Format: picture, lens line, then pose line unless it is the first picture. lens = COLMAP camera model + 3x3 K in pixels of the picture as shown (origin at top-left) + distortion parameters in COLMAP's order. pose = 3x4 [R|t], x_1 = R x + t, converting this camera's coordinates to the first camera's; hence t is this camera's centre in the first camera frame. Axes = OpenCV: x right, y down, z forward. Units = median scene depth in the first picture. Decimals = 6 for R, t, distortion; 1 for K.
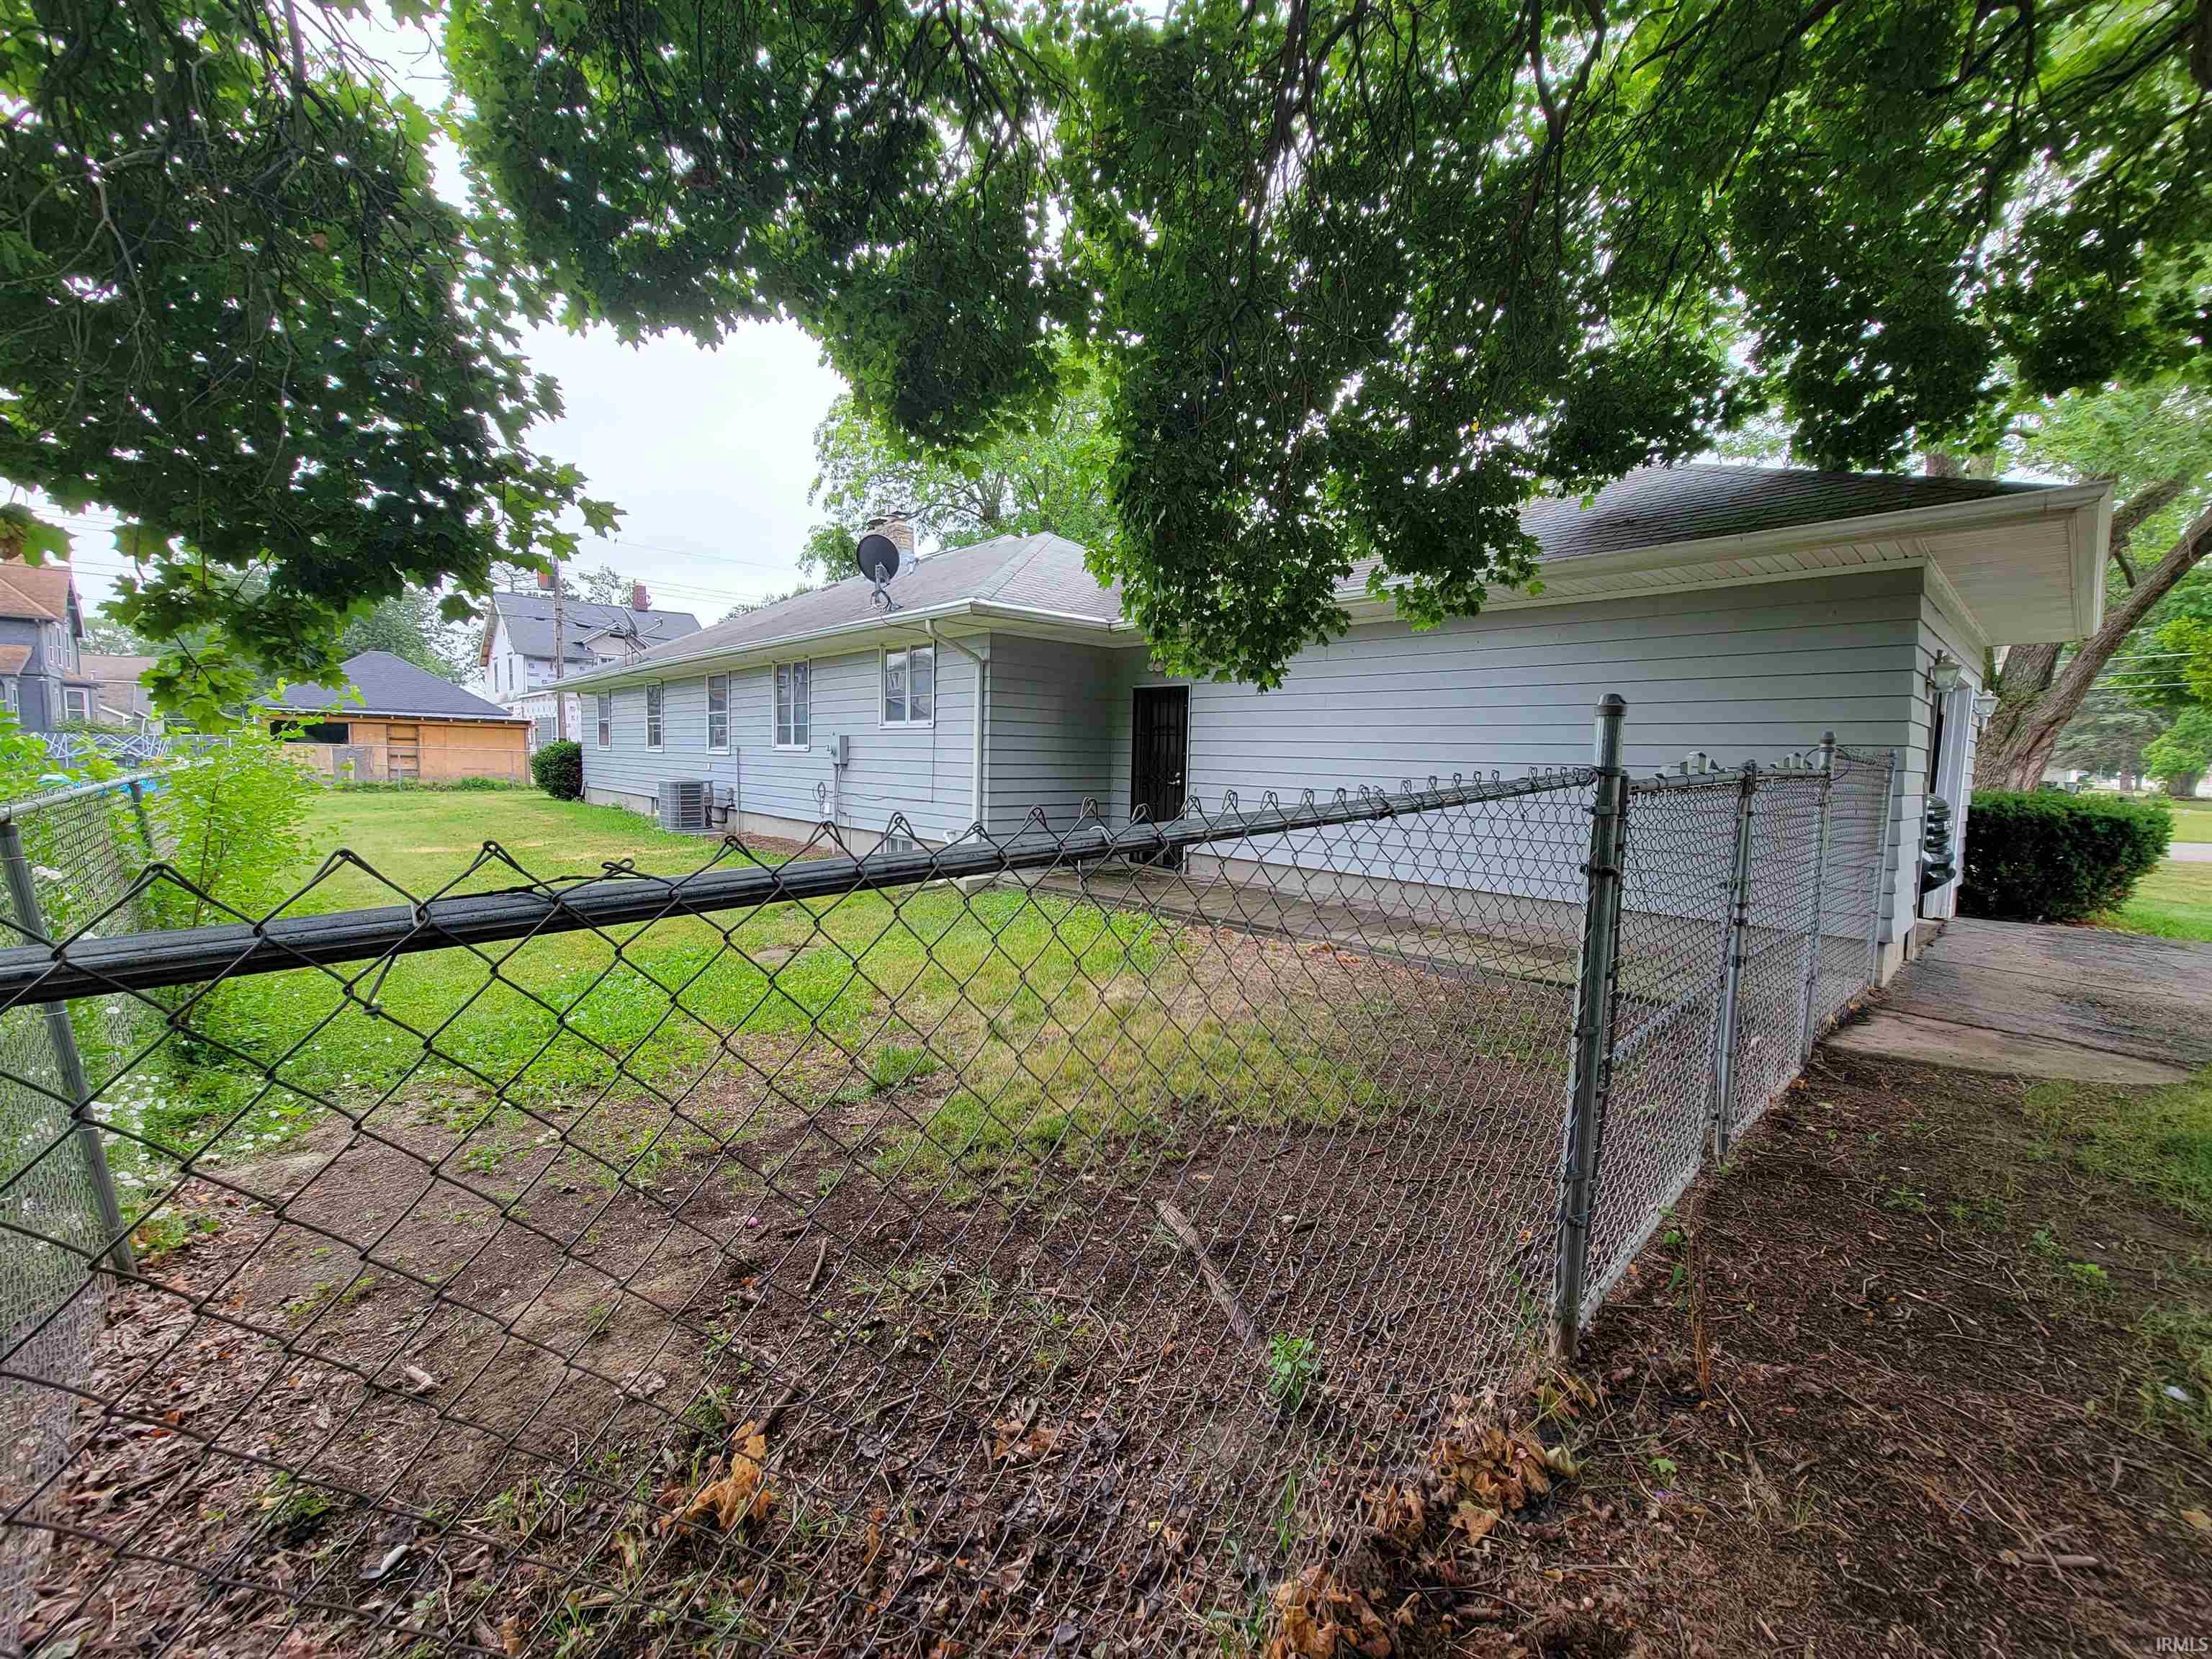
lens RADIAL K [[886.2, 0, 1106.6], [0, 886.2, 824.4], [0, 0, 1]] dist [-0.002489, 0.000308]
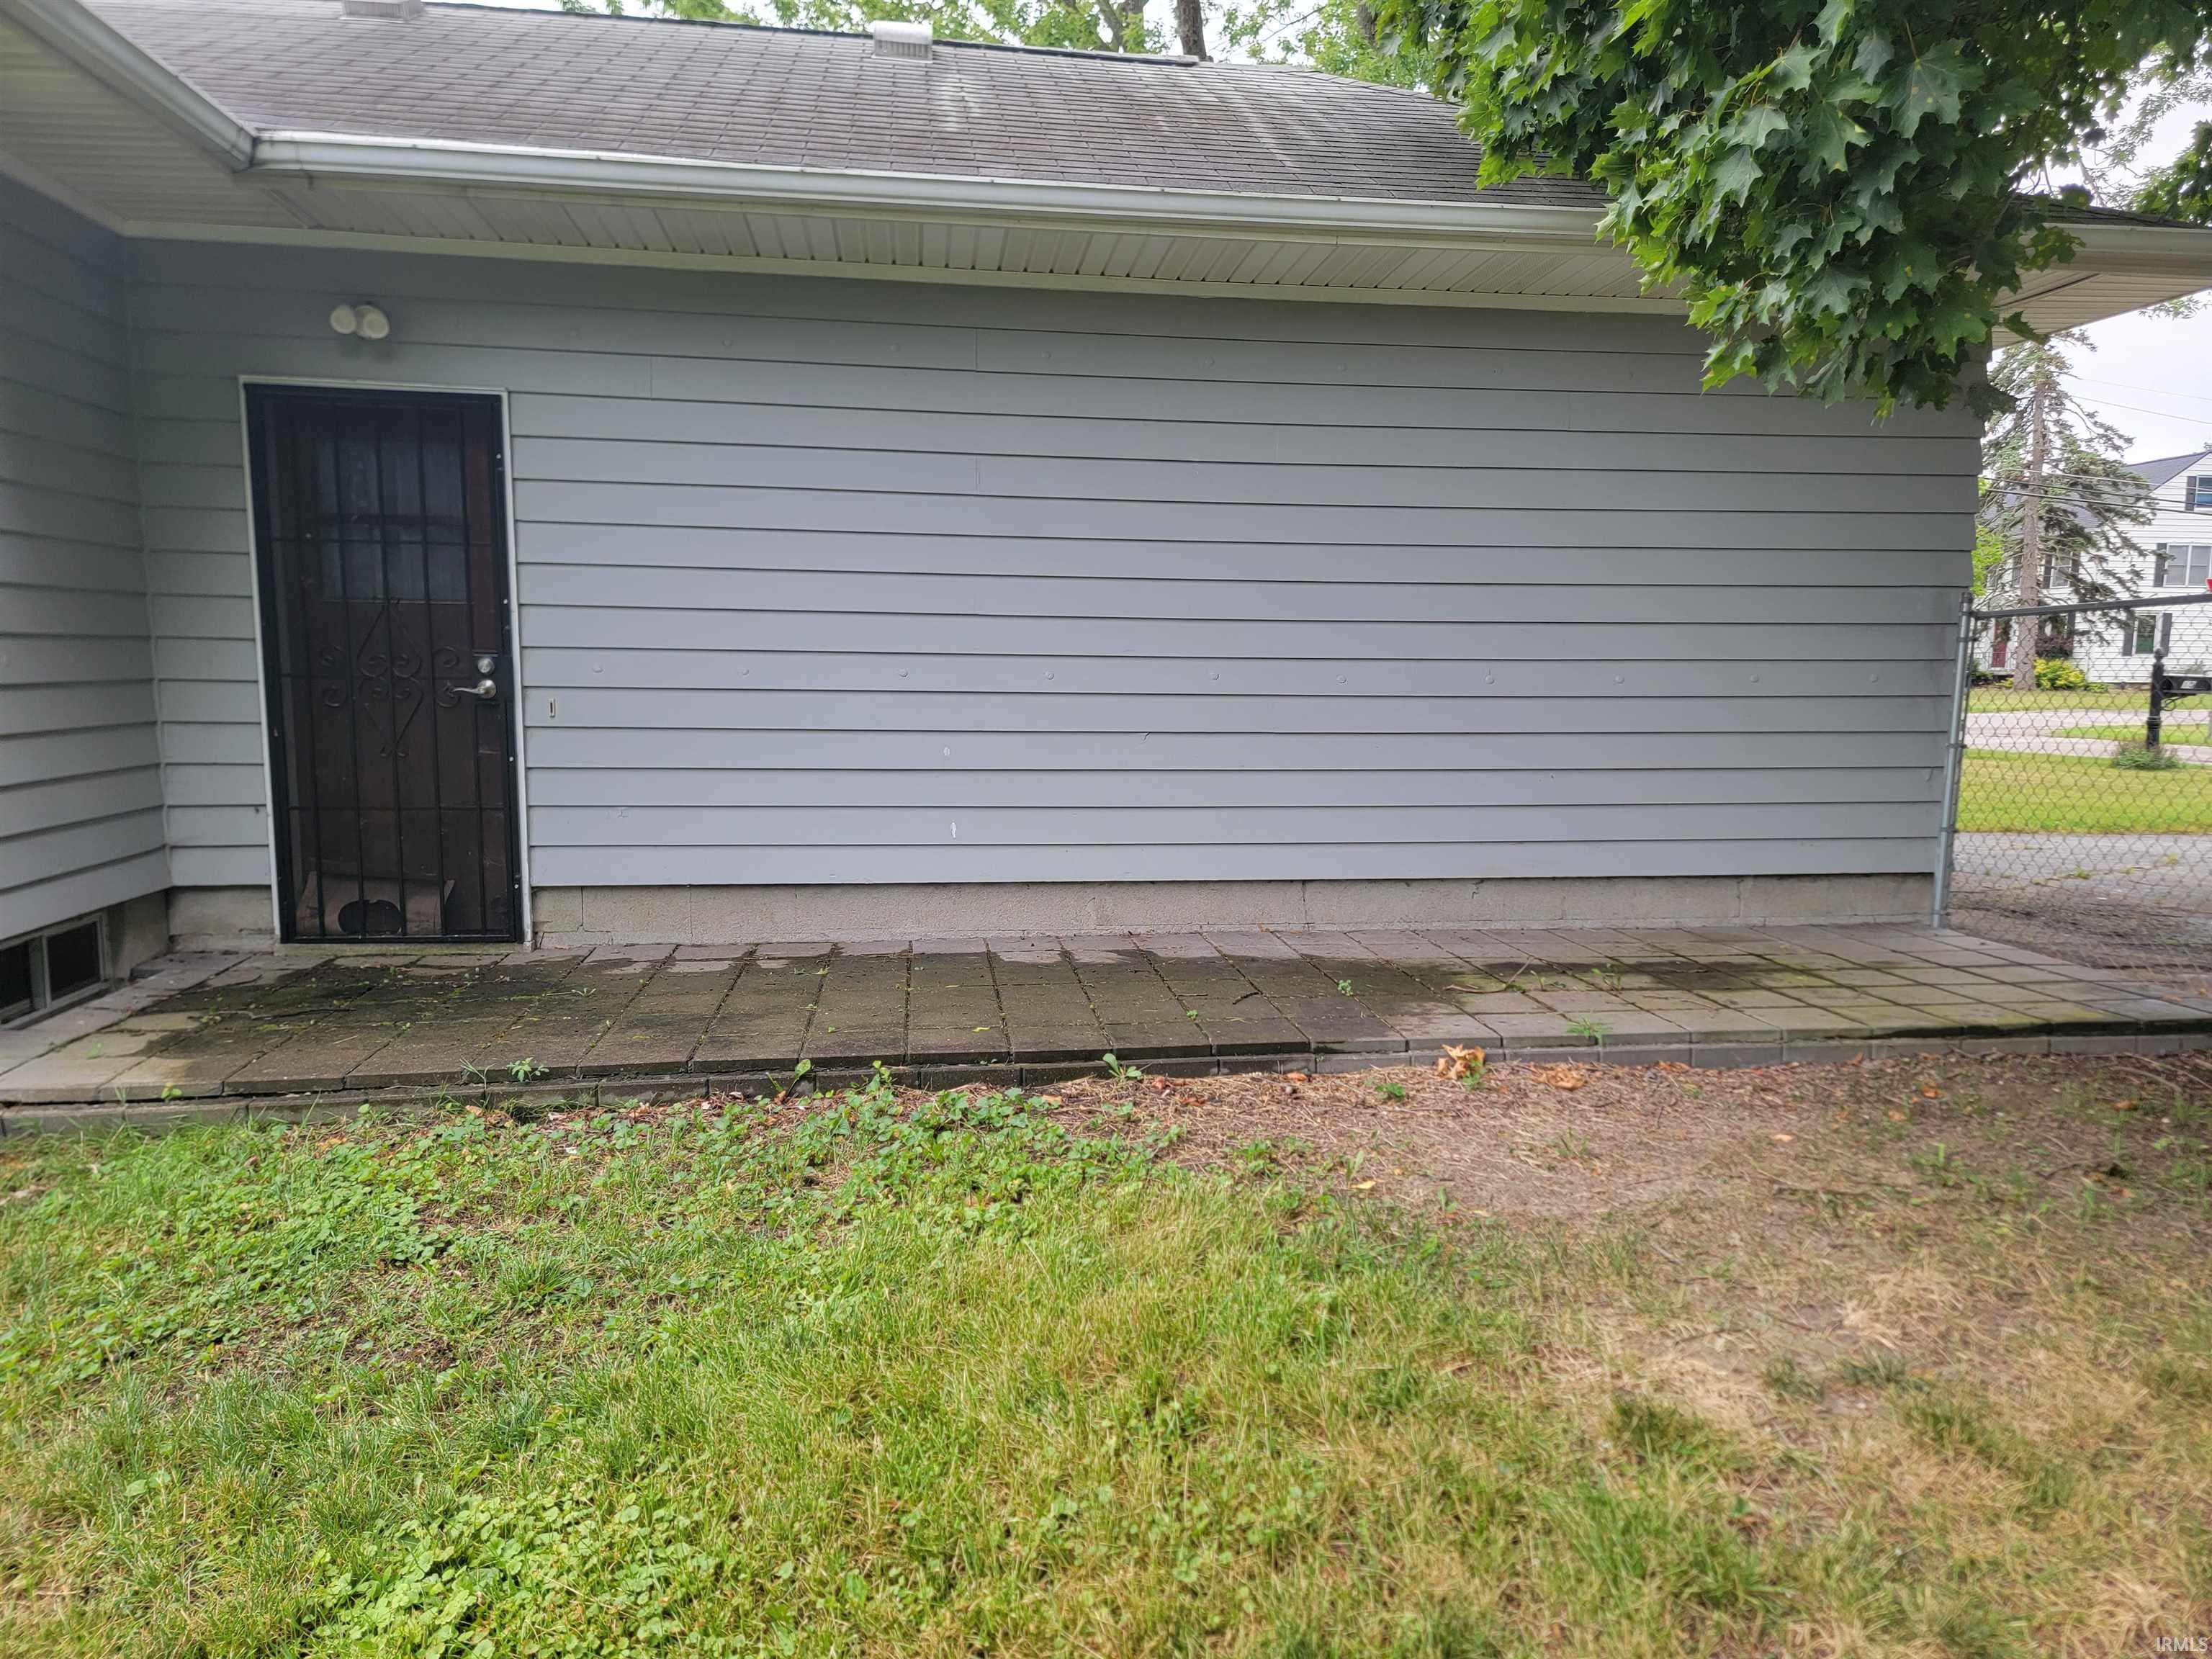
lens RADIAL K [[1542.6, 0, 1106.0], [0, 1542.6, 829.5], [0, 0, 1]] dist [0.049663, 0.000068]
pose [[0.560827, -0.110122, 0.820577, -0.461755], [0.066305, 0.993905, 0.088066, -0.048844], [-0.825274, 0.005019, 0.564711, 0.773637]]
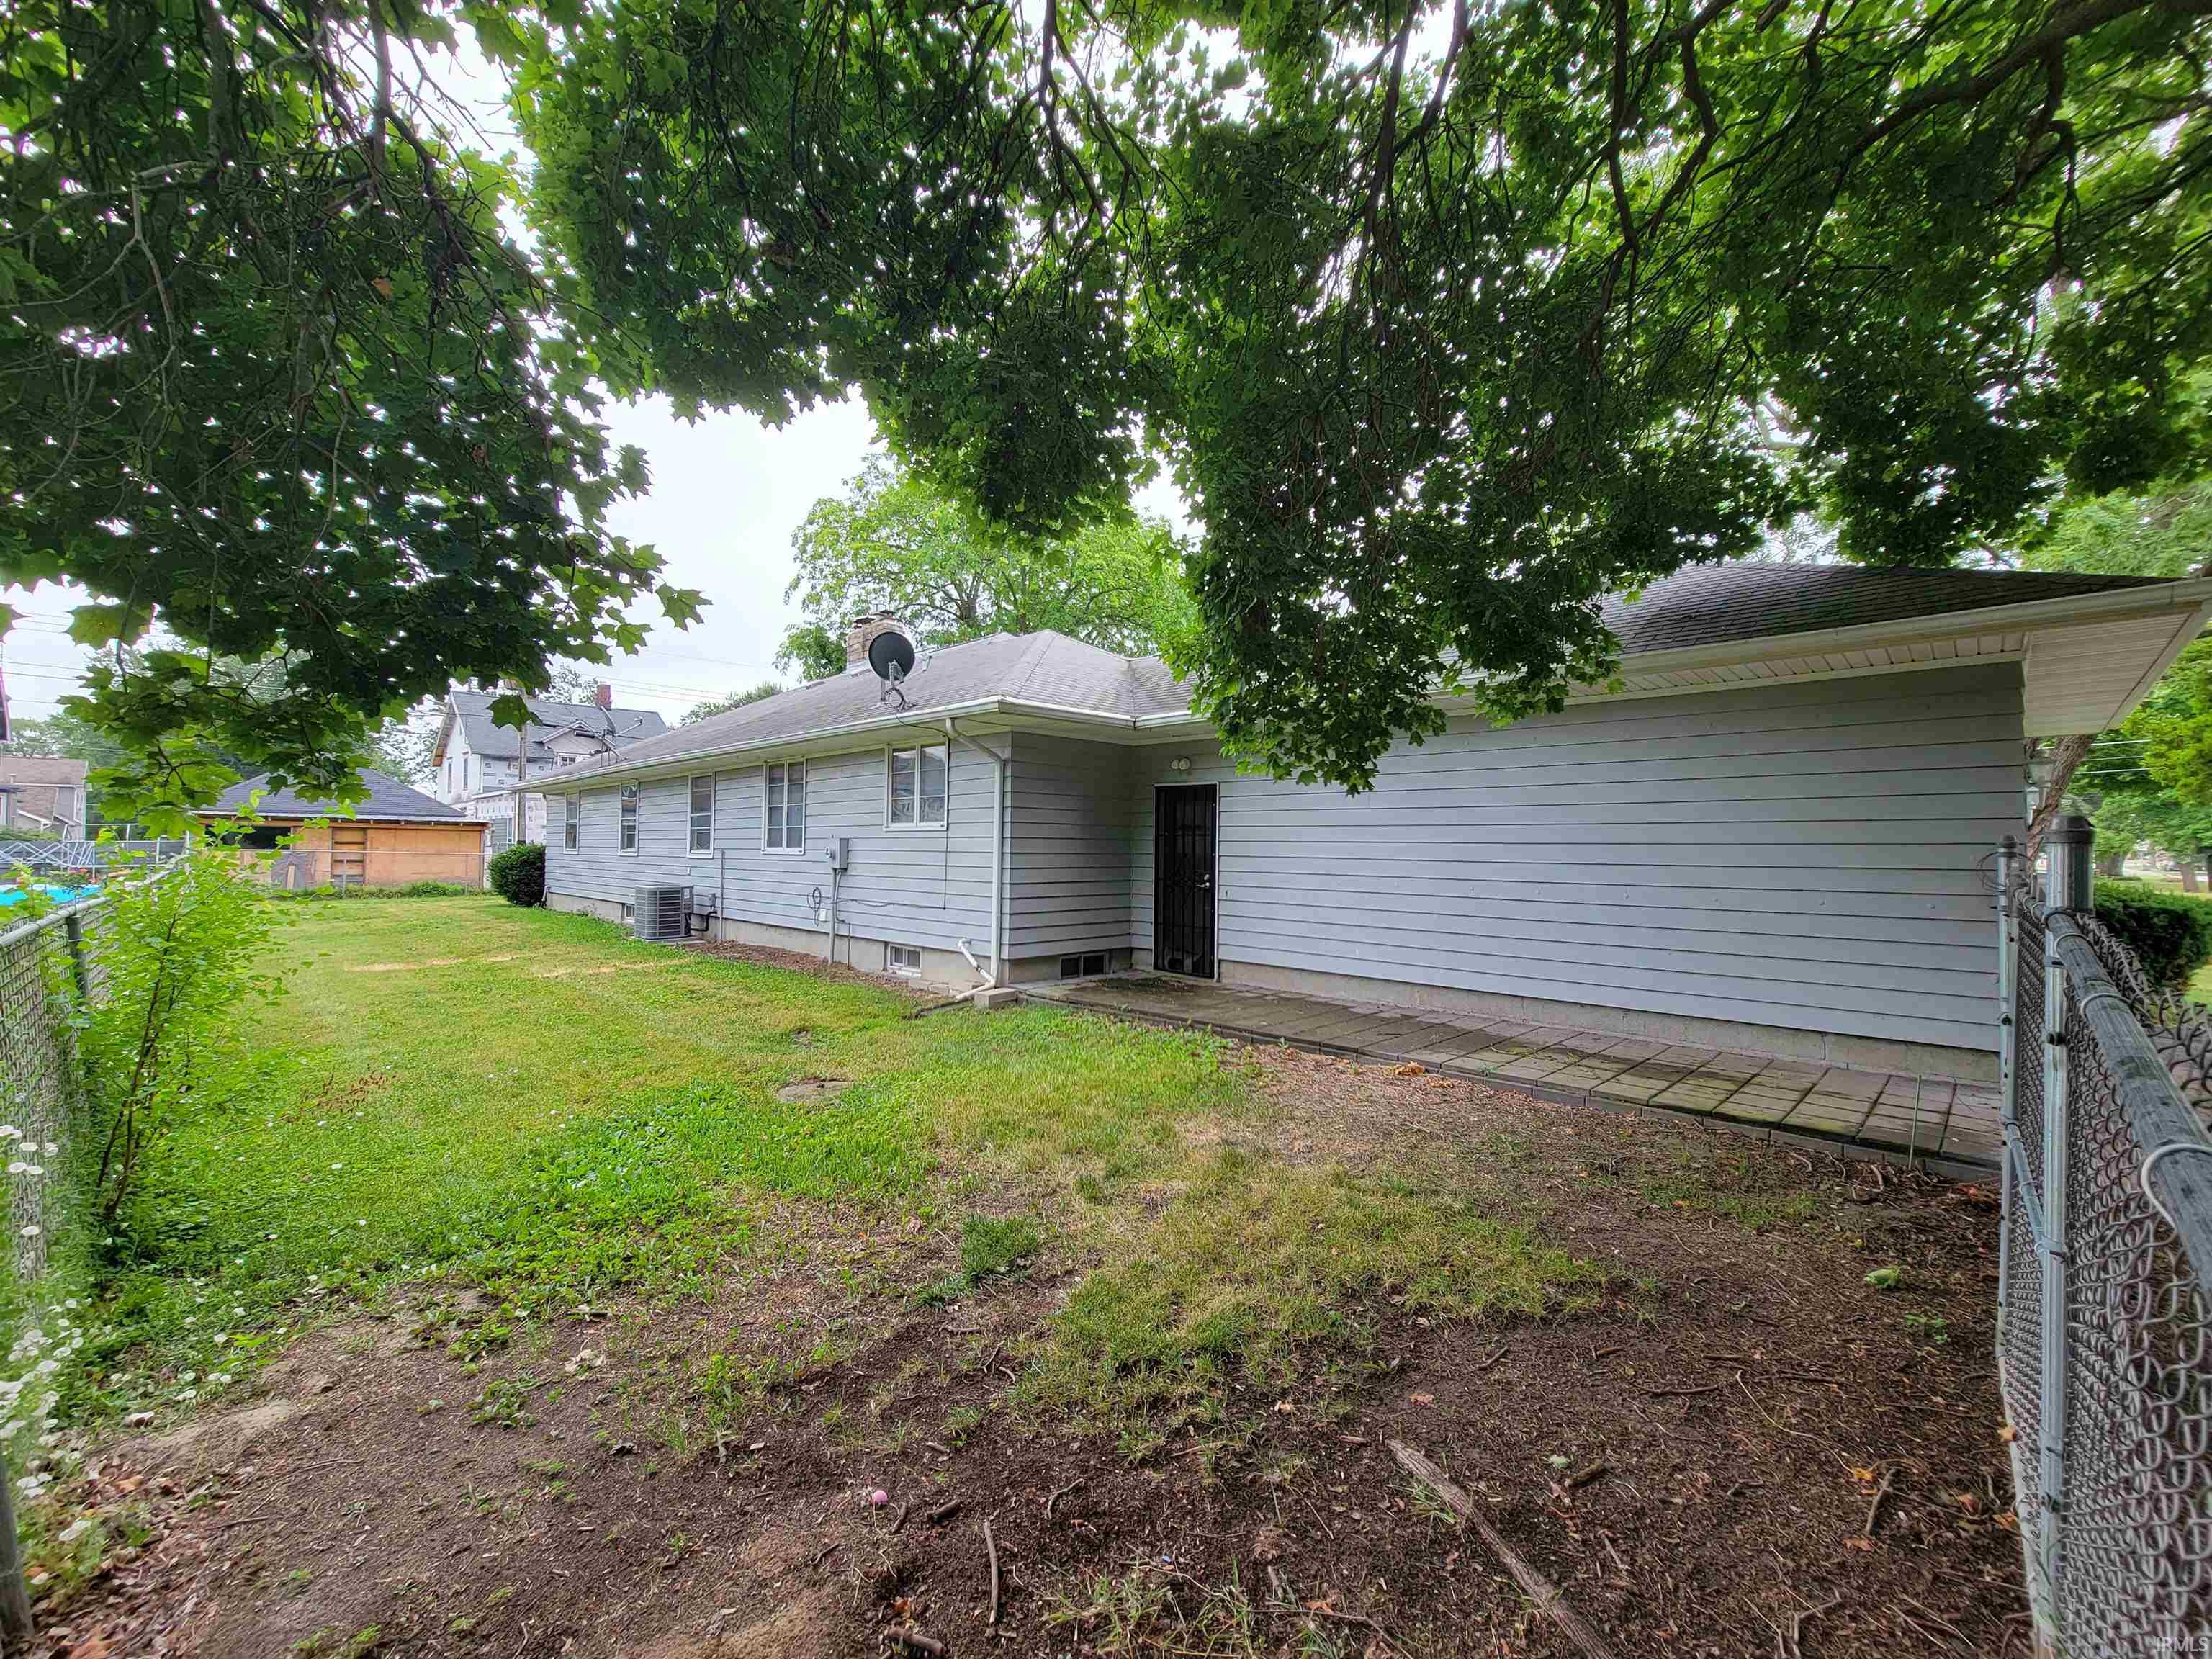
lens RADIAL K [[887.6, 0, 1106.0], [0, 887.6, 829.5], [0, 0, 1]] dist [-0.003332, 0.000377]
pose [[0.998989, -0.010687, 0.043661, -0.113835], [0.014959, 0.995004, -0.098709, -0.023299], [-0.042388, 0.099262, 0.994158, 0.084727]]
